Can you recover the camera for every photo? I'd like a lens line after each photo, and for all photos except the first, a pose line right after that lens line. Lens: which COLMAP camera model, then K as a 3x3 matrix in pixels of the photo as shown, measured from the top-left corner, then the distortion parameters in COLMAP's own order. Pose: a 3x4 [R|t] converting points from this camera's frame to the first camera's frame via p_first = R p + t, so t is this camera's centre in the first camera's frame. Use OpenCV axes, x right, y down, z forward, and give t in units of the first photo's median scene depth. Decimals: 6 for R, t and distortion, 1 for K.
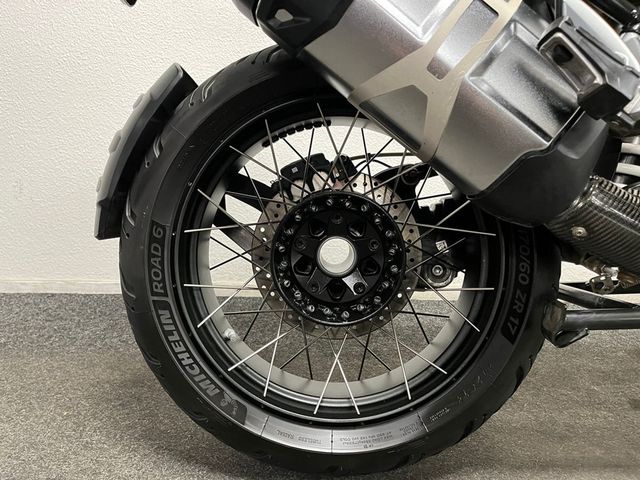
lens RADIAL K [[477.6, 0, 320.0], [0, 477.6, 240.0], [0, 0, 1]] dist [0.016951, -0.000792]
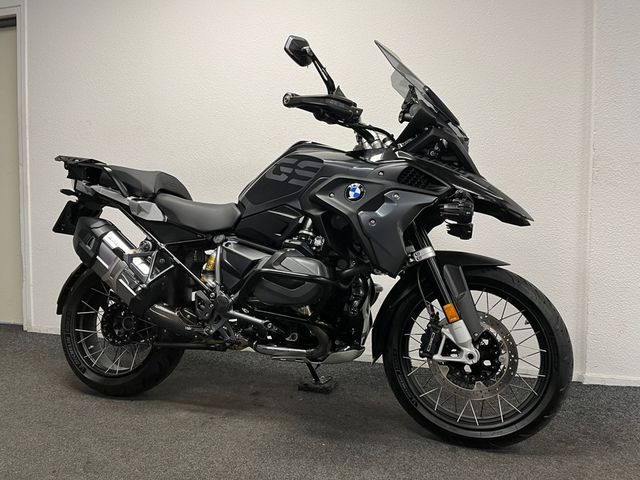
lens RADIAL K [[477.6, 0, 320.0], [0, 477.6, 240.0], [0, 0, 1]] dist [0.016951, -0.000792]
pose [[0.967482, 0.005349, -0.252885, 2.059864], [-0.044966, 0.987489, -0.151142, -0.088810], [0.248912, 0.157598, 0.955618, -1.732826]]
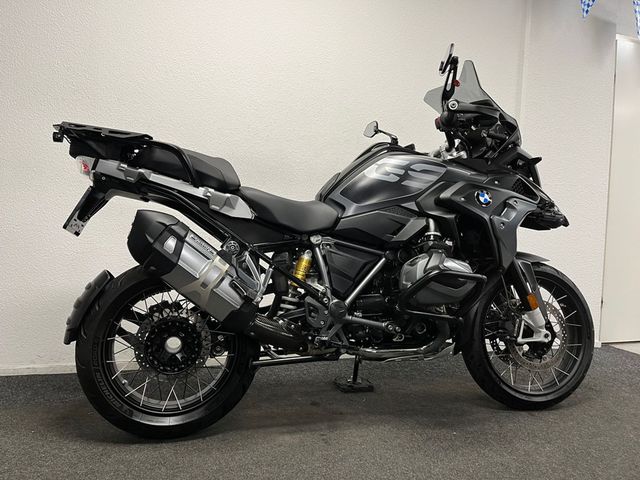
lens RADIAL K [[477.6, 0, 320.0], [0, 477.6, 240.0], [0, 0, 1]] dist [0.016951, -0.000792]
pose [[0.955313, 0.007507, 0.295501, 0.026752], [0.038154, 0.988184, -0.148449, -0.107439], [-0.293124, 0.153090, 0.943738, -1.630590]]
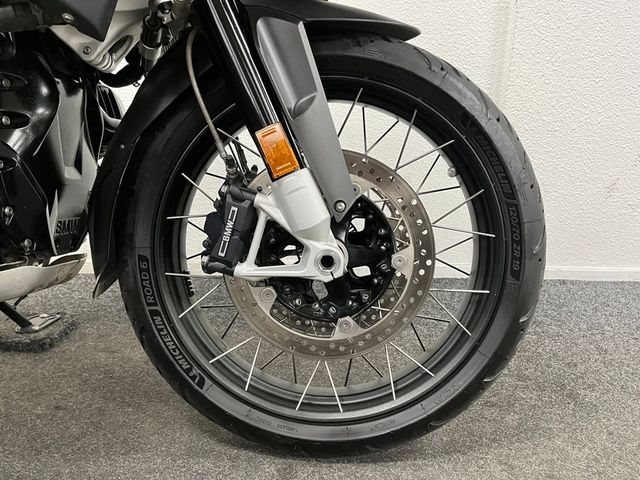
lens RADIAL K [[477.6, 0, 320.0], [0, 477.6, 240.0], [0, 0, 1]] dist [0.016951, -0.000792]
pose [[0.998537, -0.007200, 0.053597, 2.120816], [0.004191, 0.998419, 0.056052, -0.005701], [-0.053916, -0.055746, 0.996988, -0.122241]]
